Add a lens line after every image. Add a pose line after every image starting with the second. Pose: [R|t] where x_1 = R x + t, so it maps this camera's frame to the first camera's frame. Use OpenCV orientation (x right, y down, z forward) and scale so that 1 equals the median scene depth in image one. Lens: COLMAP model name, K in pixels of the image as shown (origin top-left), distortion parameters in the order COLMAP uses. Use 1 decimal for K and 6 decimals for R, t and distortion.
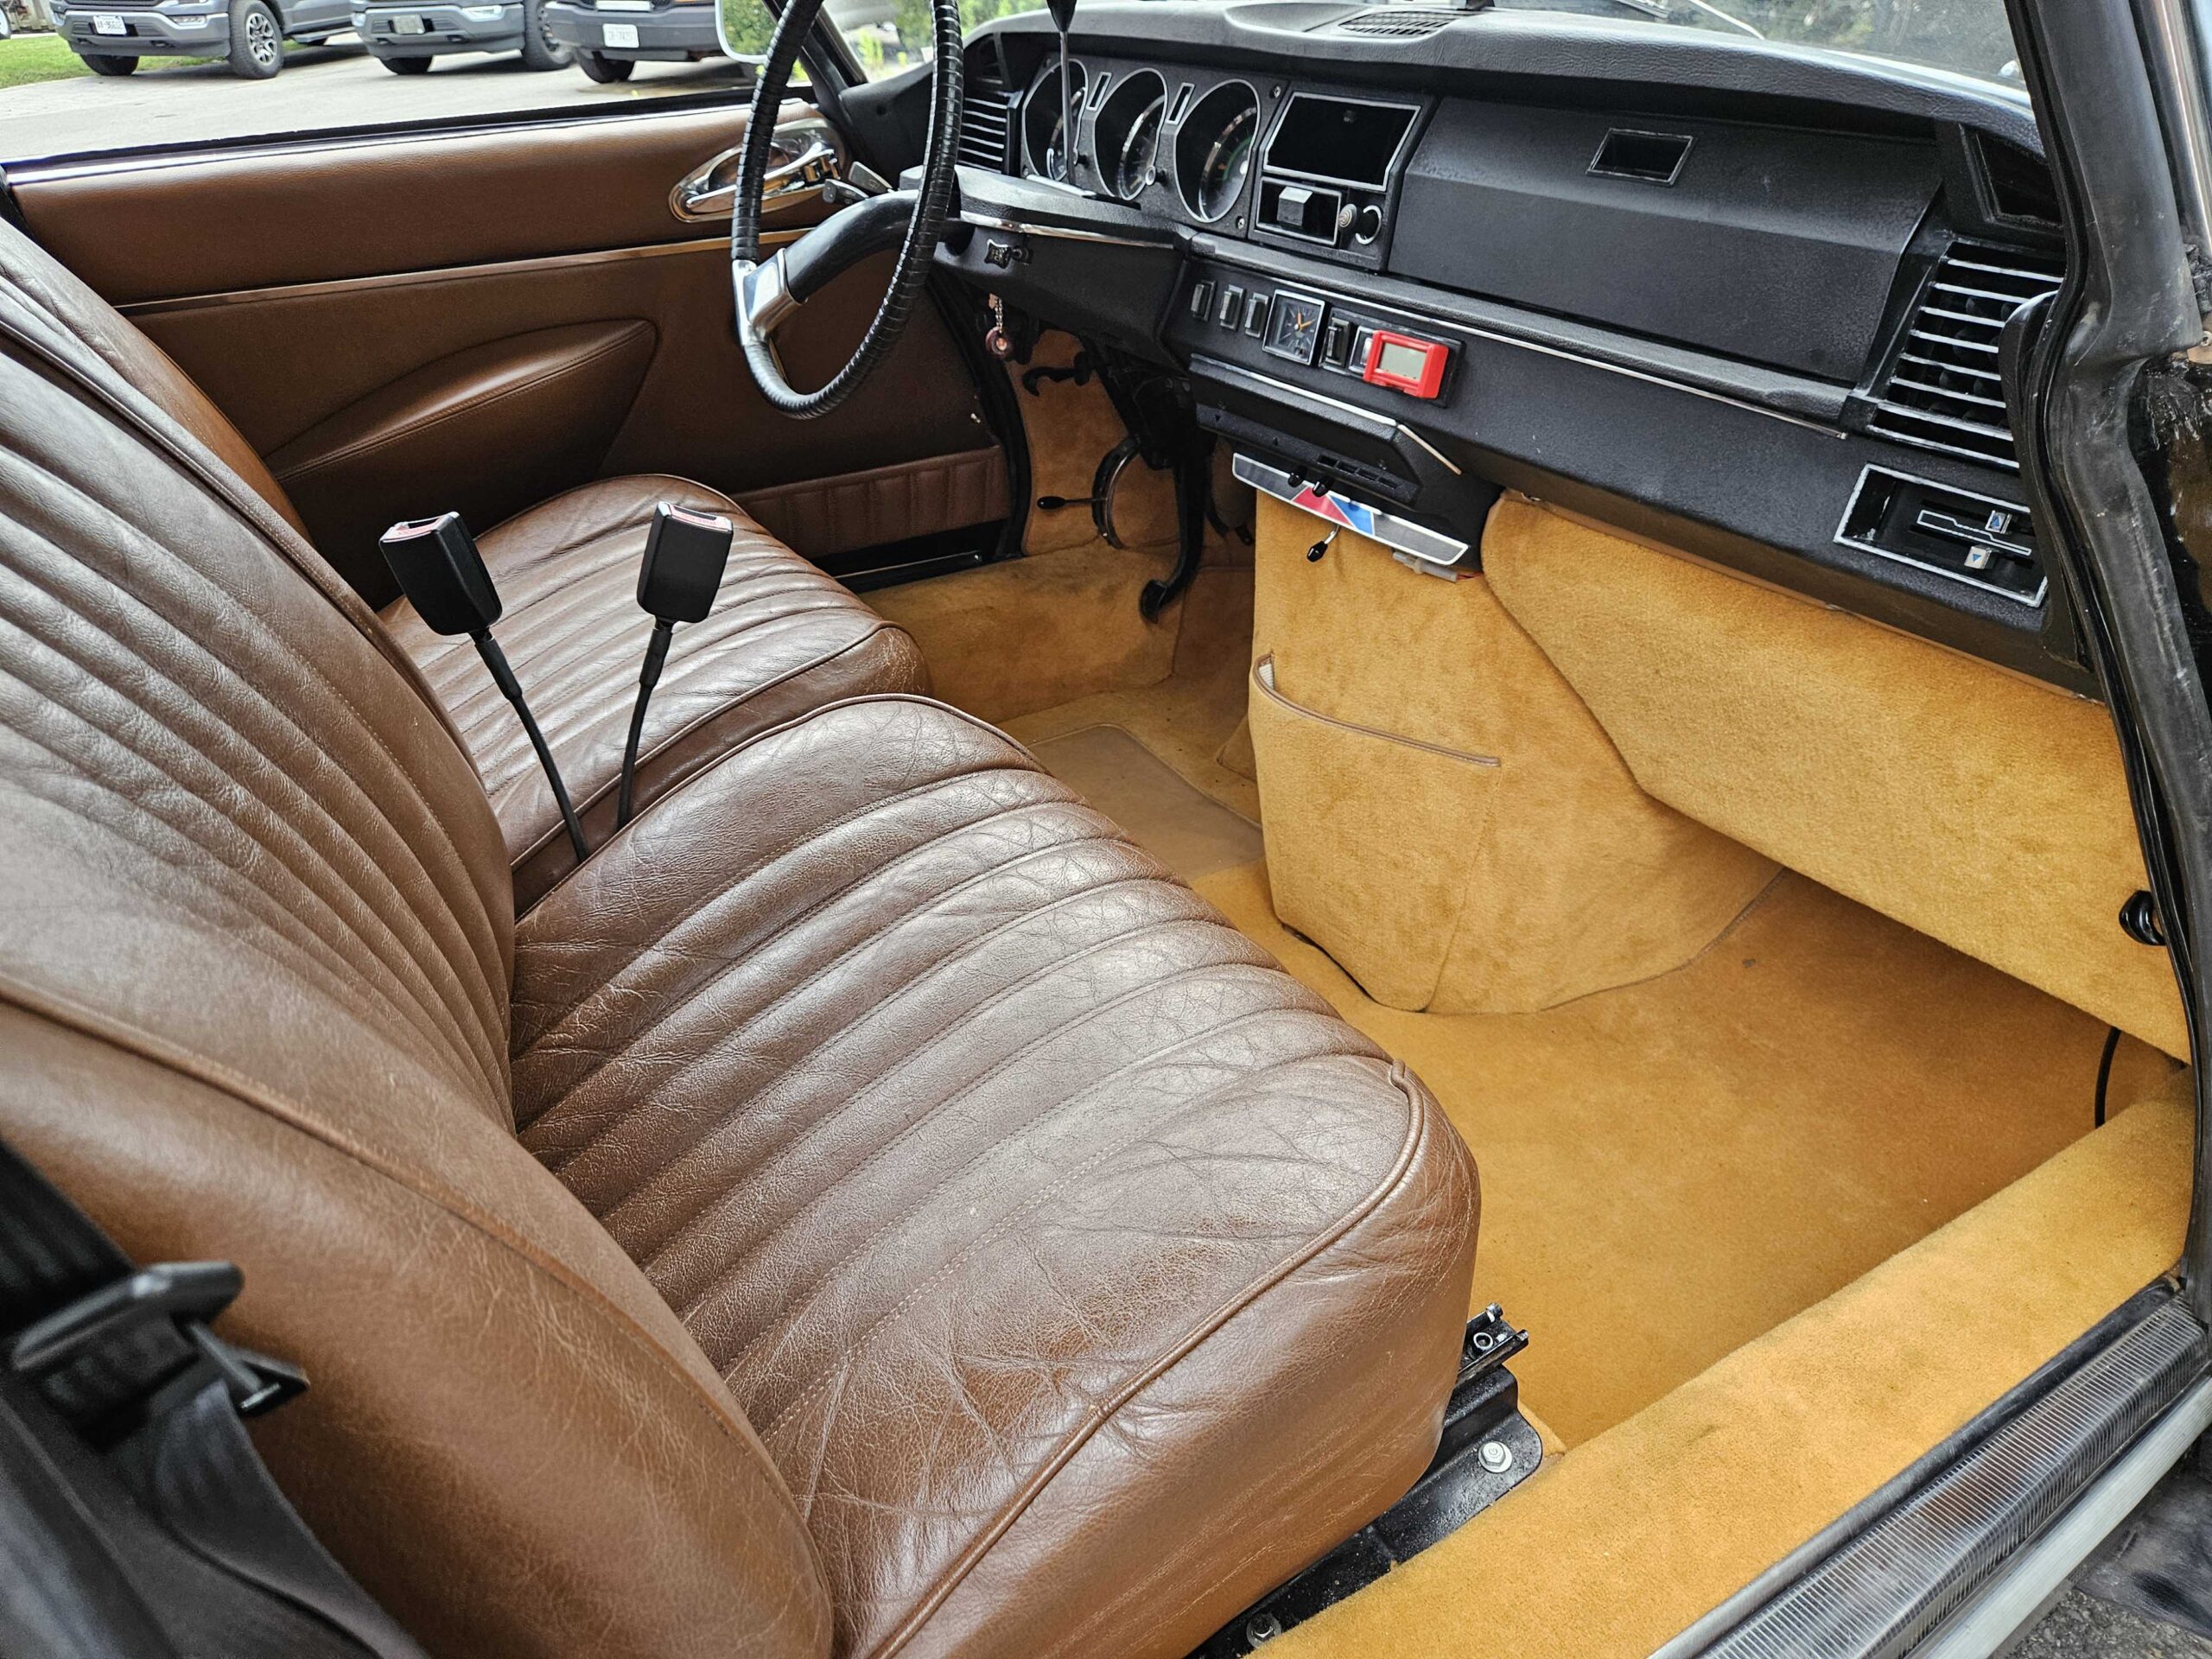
lens RADIAL K [[1507.1, 0, 1084.2], [0, 1507.1, 842.9], [0, 0, 1]] dist [0.023600, -0.003147]
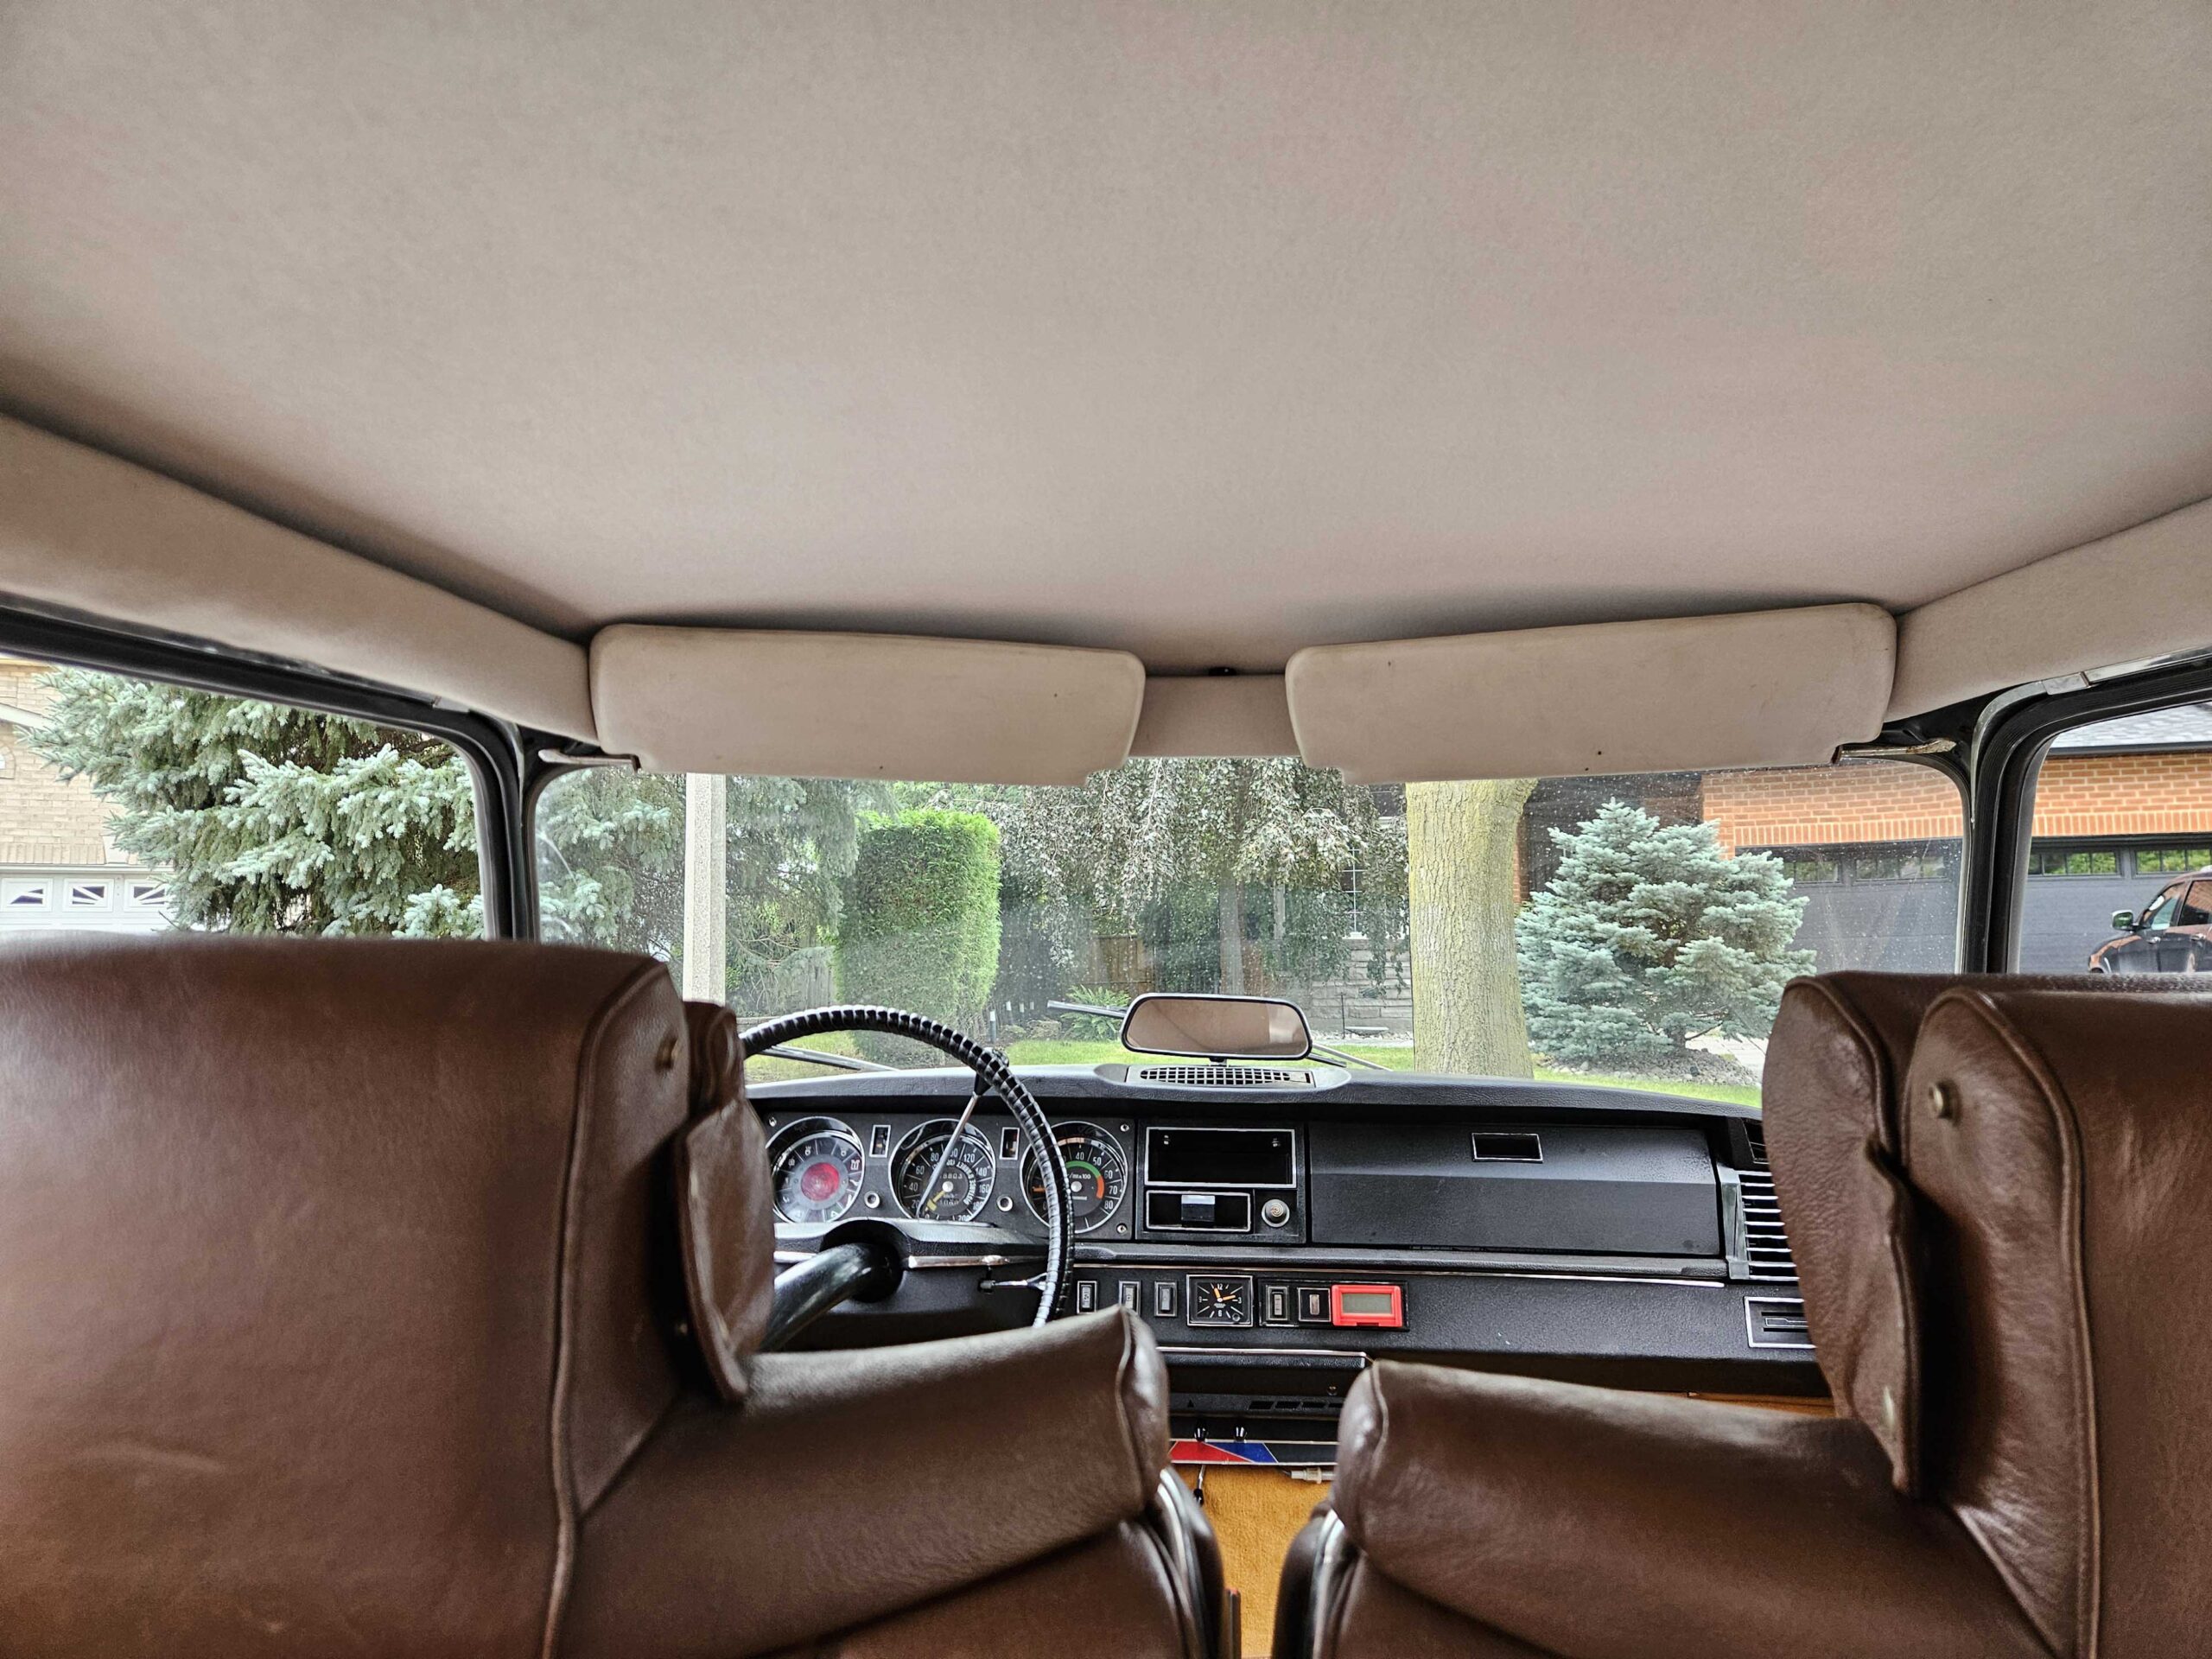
lens RADIAL K [[1473.3, 0, 1106.0], [0, 1473.3, 829.5], [0, 0, 1]] dist [0.011613, -0.000429]
pose [[0.556583, 0.111285, 0.823305, -0.887520], [0.410077, 0.825053, -0.388748, -0.218420], [-0.722532, 0.553989, 0.413575, 0.346083]]
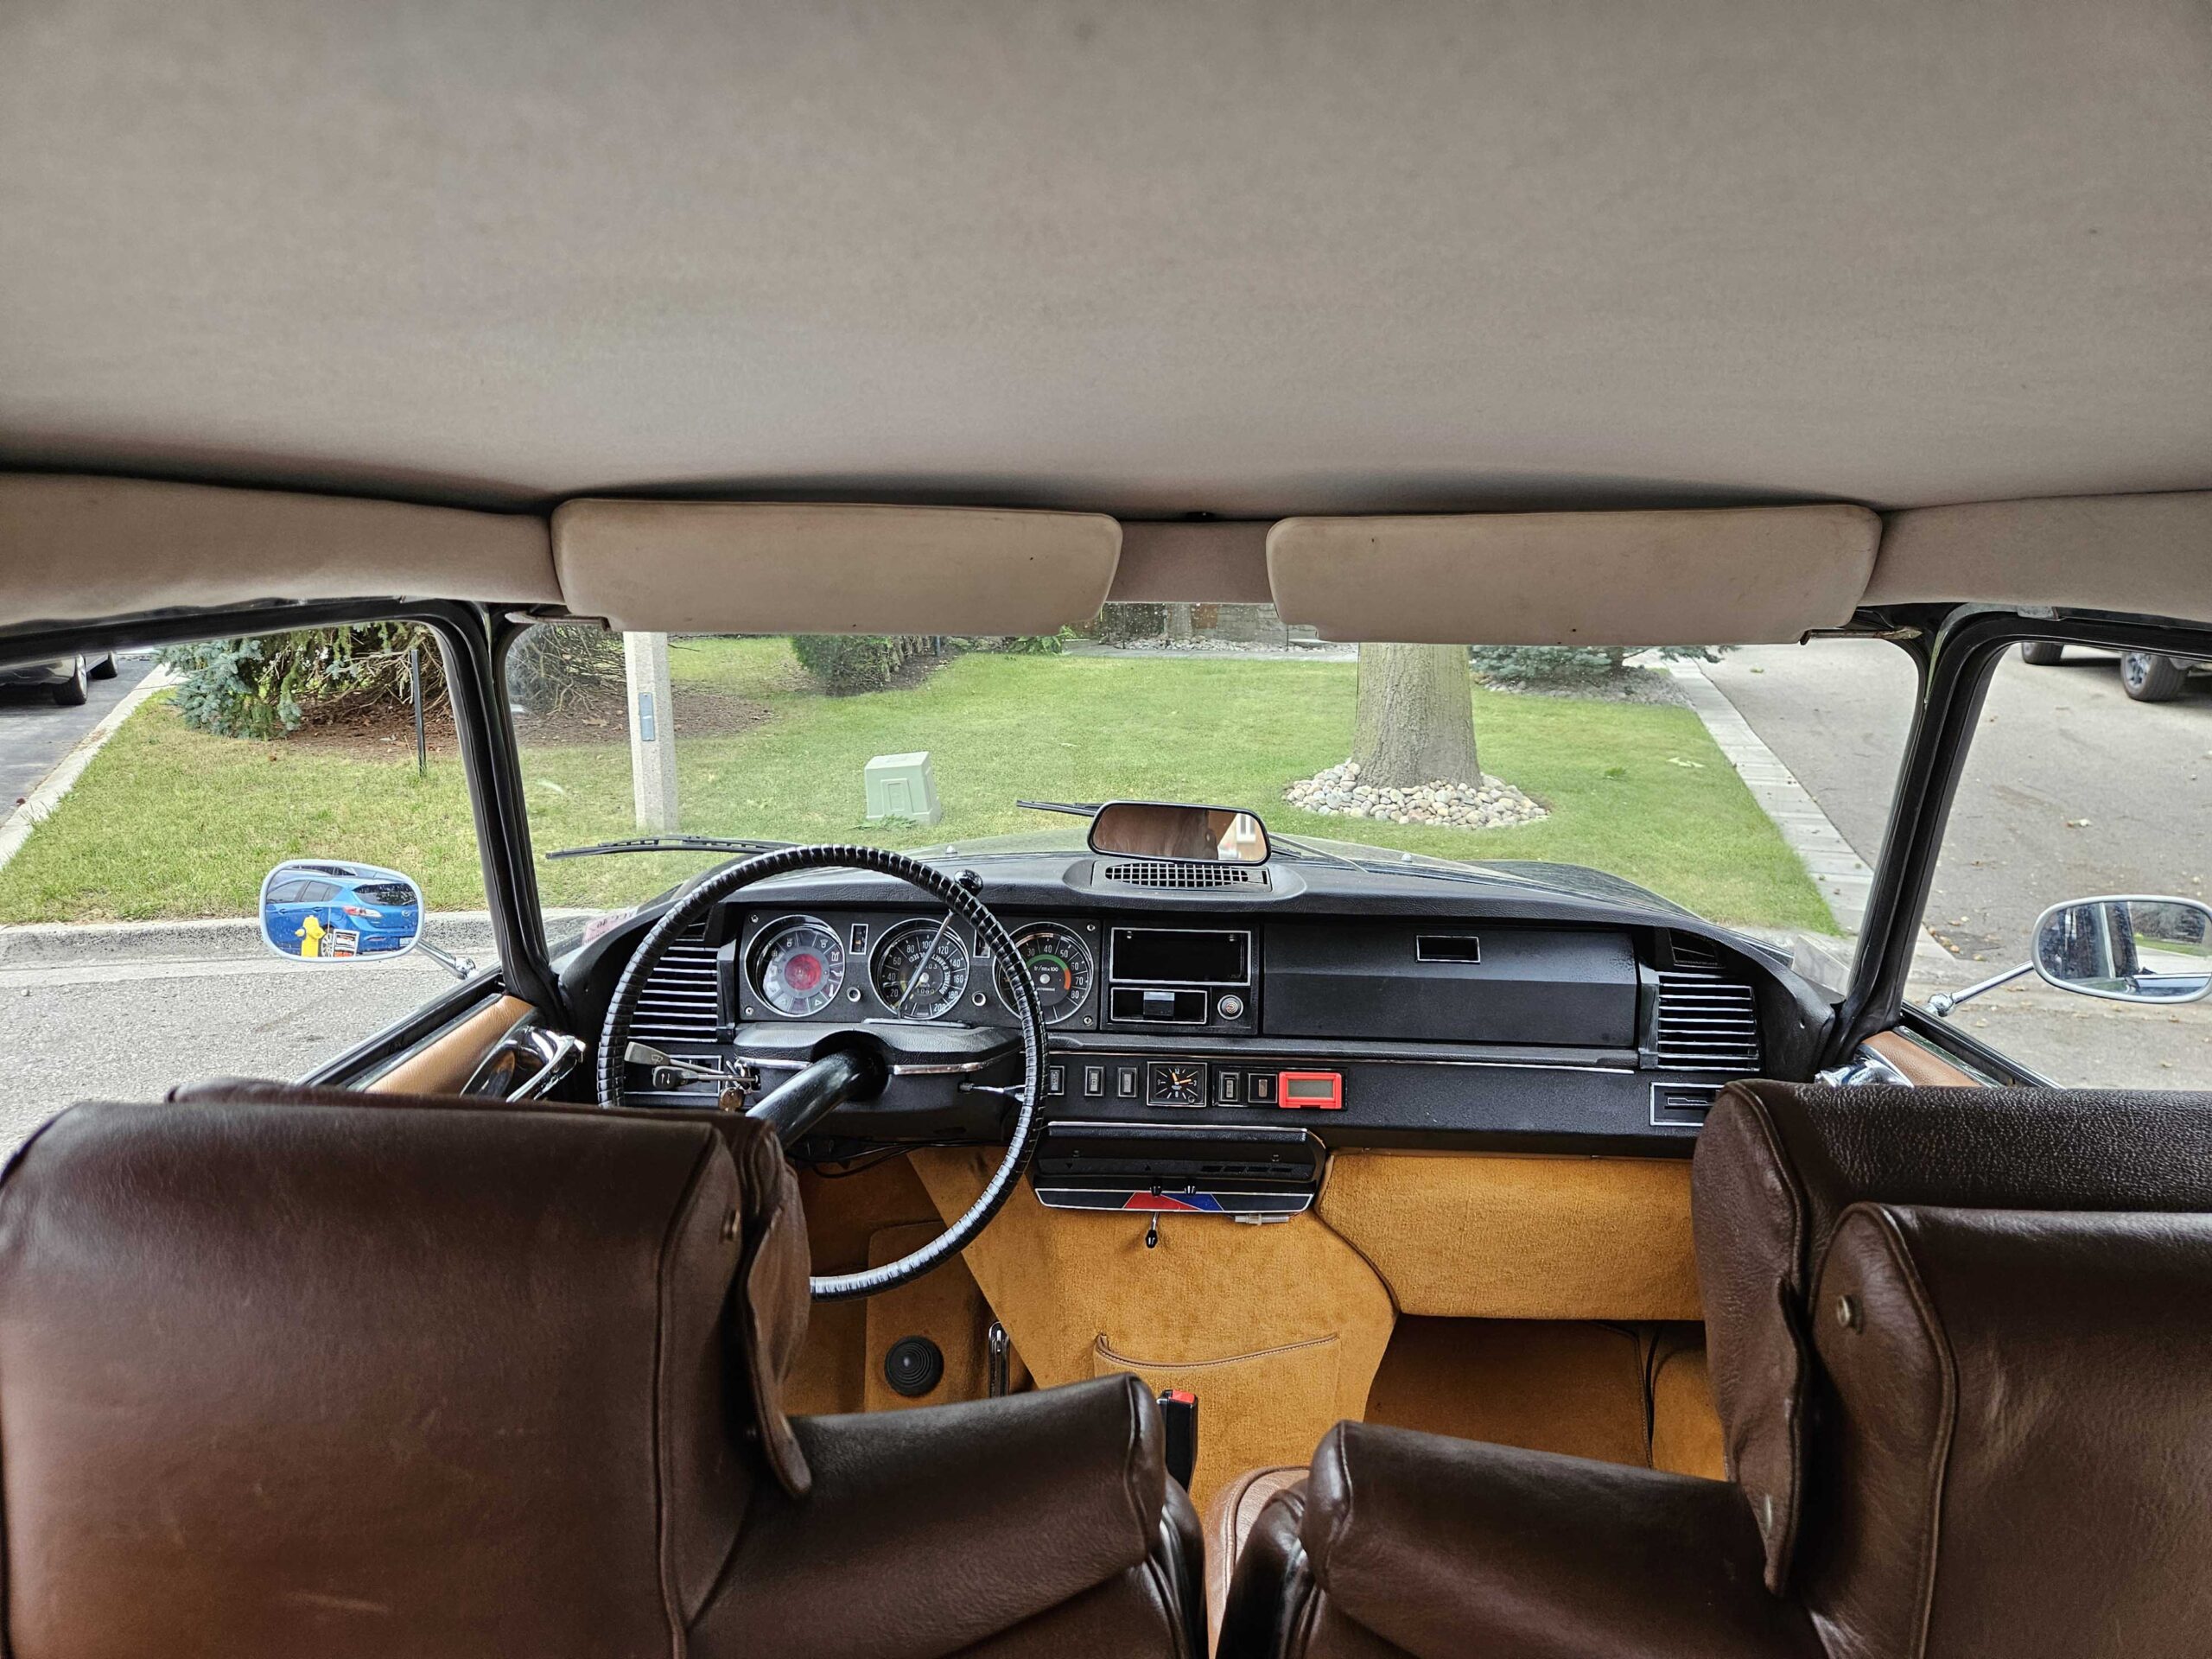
lens RADIAL K [[1486.8, 0, 1089.9], [0, 1486.8, 822.0], [0, 0, 1]] dist [0.011744, 0.000736]
pose [[0.531096, -0.124366, 0.838135, -0.924936], [0.411347, 0.902627, -0.126720, -0.394795], [-0.740764, 0.412065, 0.530539, 0.252125]]
